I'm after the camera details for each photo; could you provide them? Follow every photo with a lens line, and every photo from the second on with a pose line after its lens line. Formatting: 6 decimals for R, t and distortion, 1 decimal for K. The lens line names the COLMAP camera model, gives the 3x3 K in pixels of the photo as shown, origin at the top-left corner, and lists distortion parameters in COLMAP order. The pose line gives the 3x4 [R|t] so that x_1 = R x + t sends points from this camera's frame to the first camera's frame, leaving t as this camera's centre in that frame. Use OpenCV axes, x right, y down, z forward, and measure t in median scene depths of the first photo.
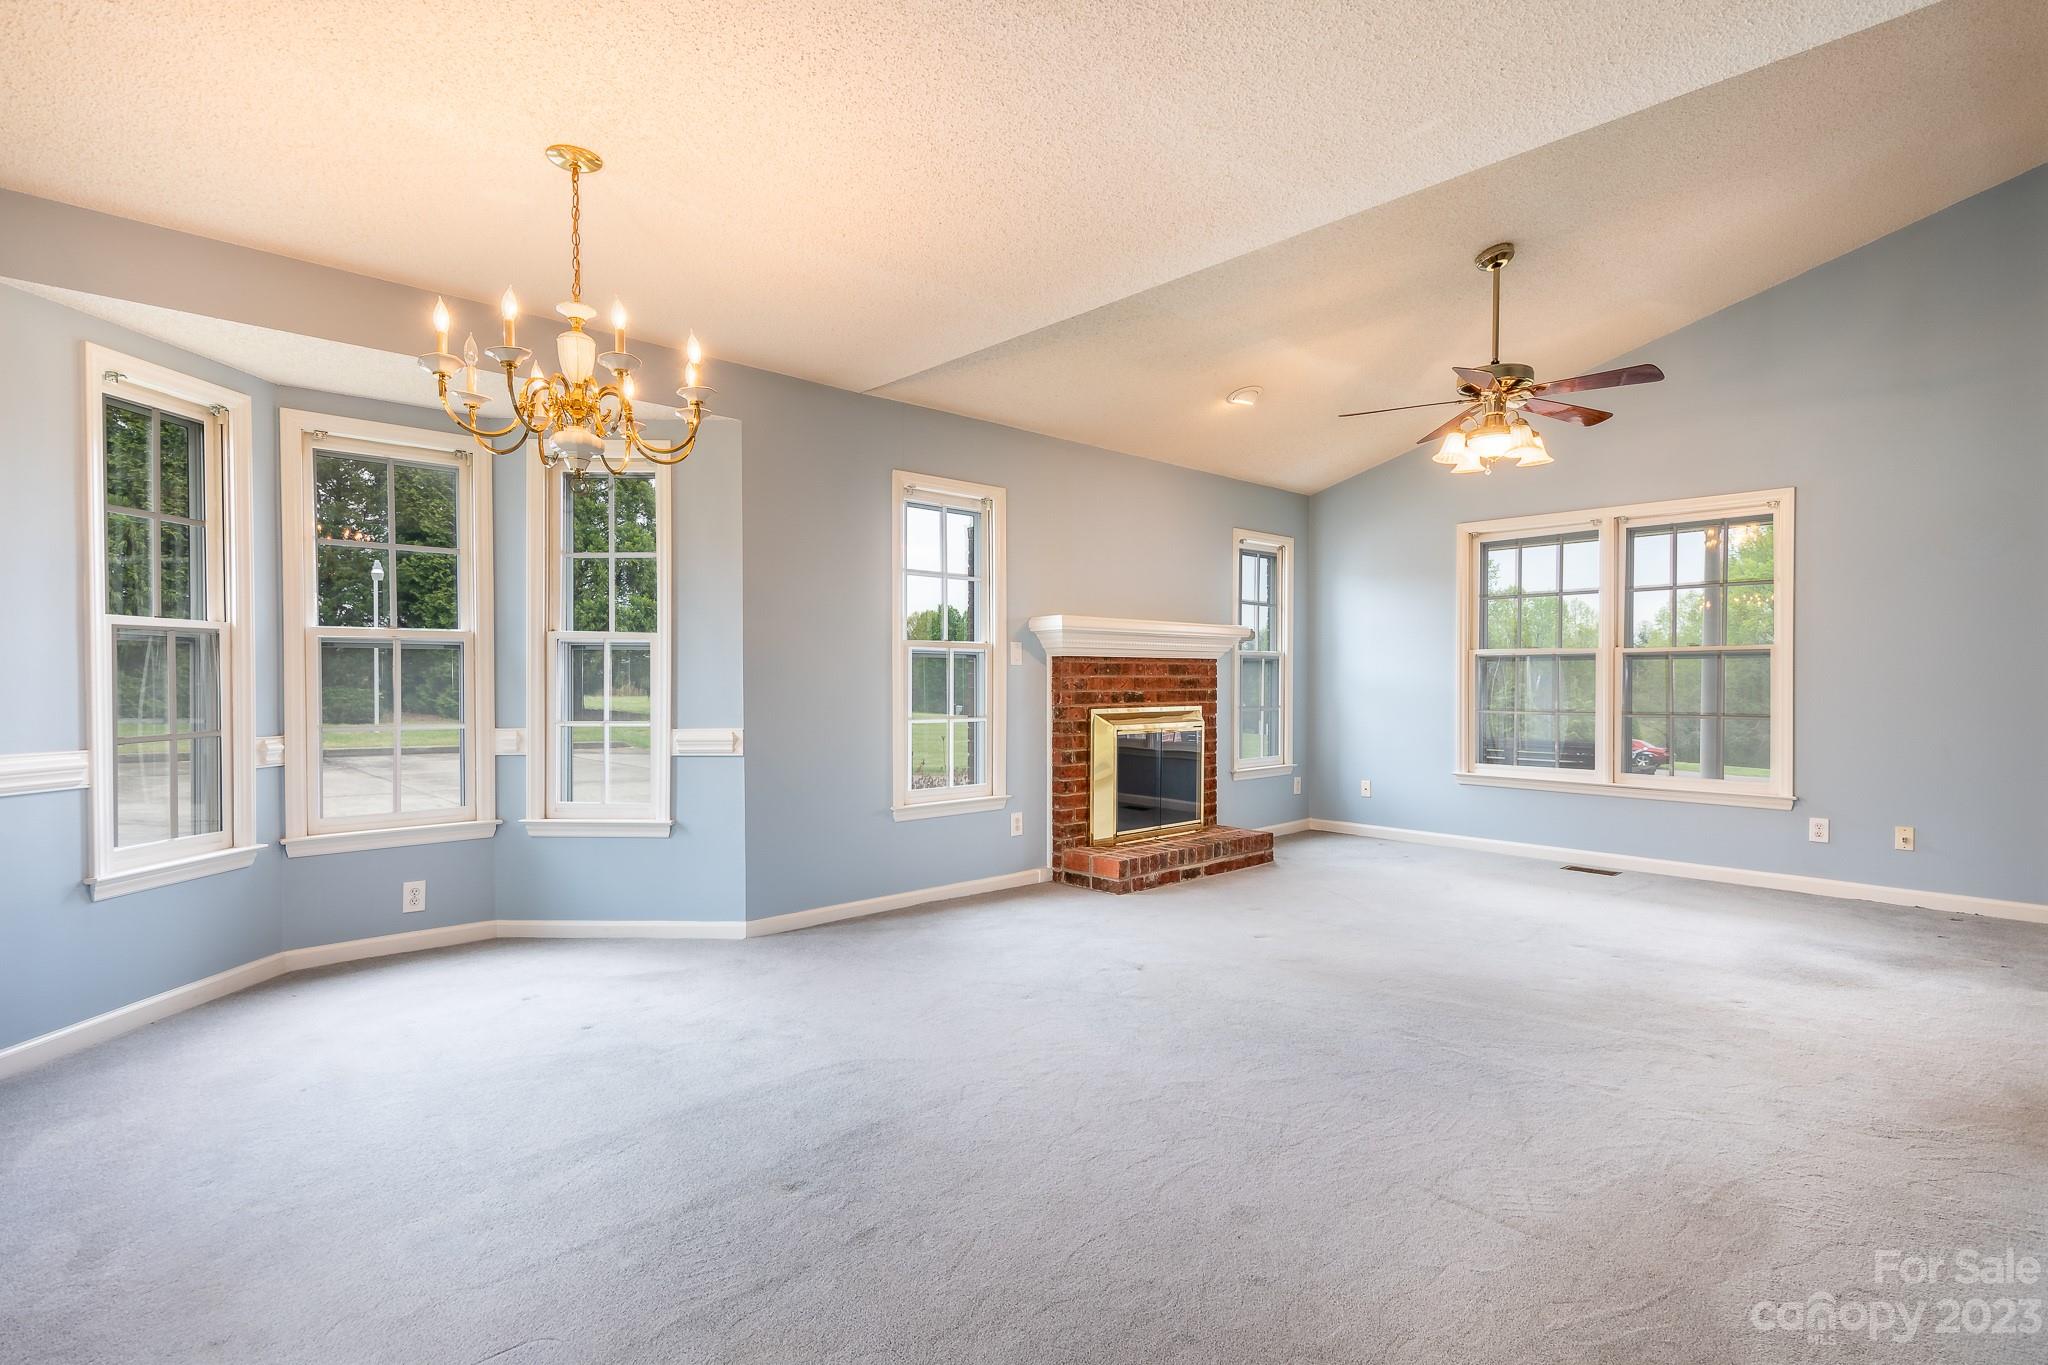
lens RADIAL K [[982.7, 0, 1066.1], [0, 982.7, 682.9], [0, 0, 1]] dist [0.016655, 0.000134]
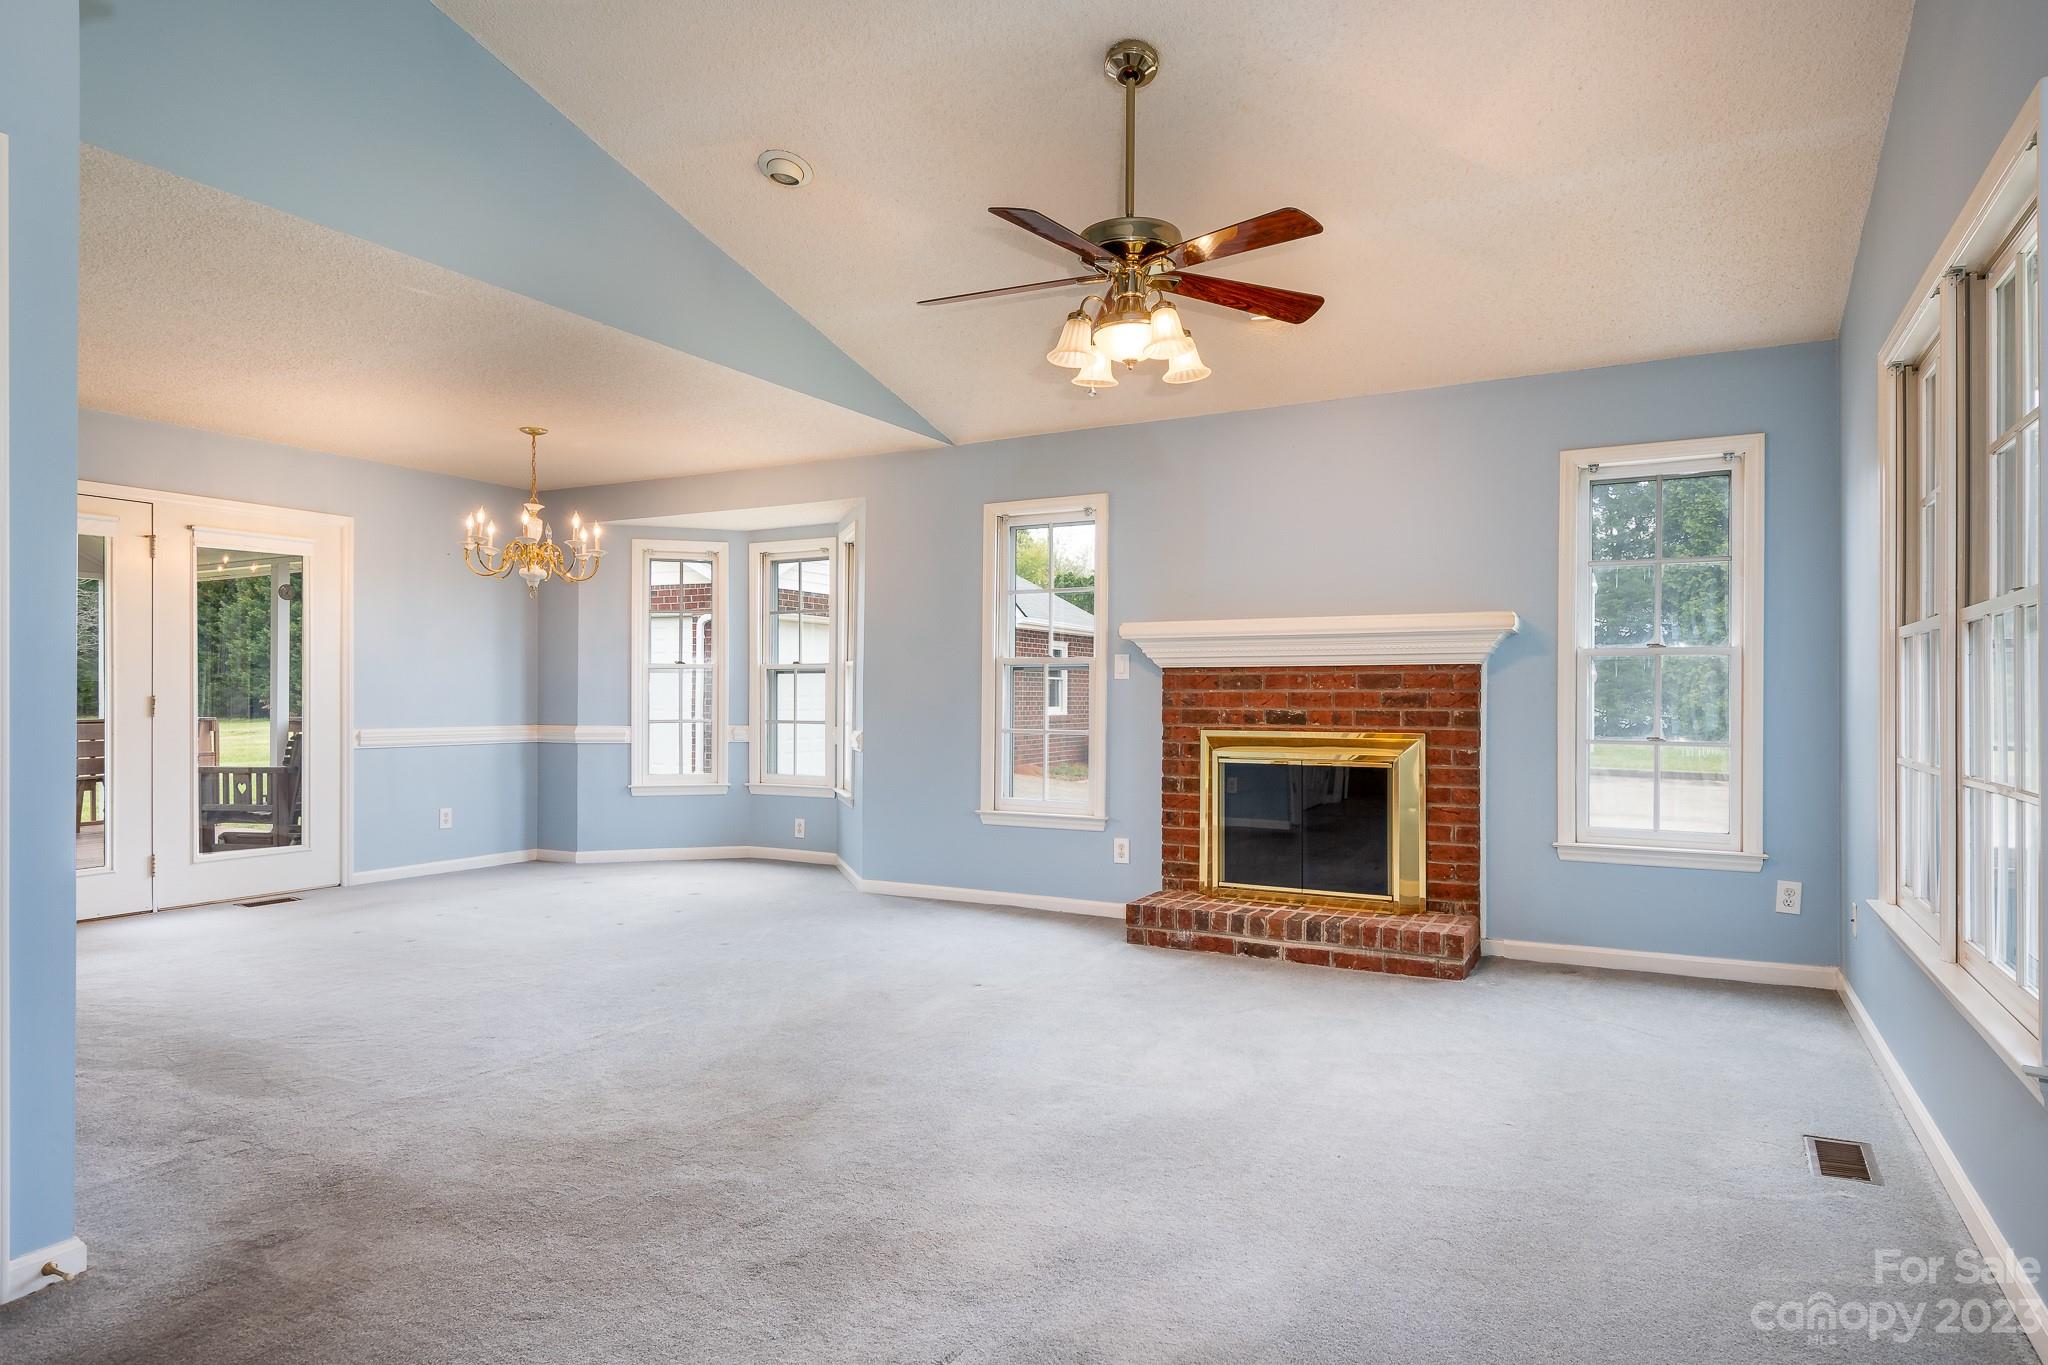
lens RADIAL K [[1159.0, 0, 1024.0], [0, 1159.0, 682.5], [0, 0, 1]] dist [0.006708, -0.000190]
pose [[0.319964, -0.009215, -0.947385, 0.918524], [-0.006699, 0.999906, -0.011988, -0.001017], [0.947406, 0.010182, 0.319872, 0.540529]]
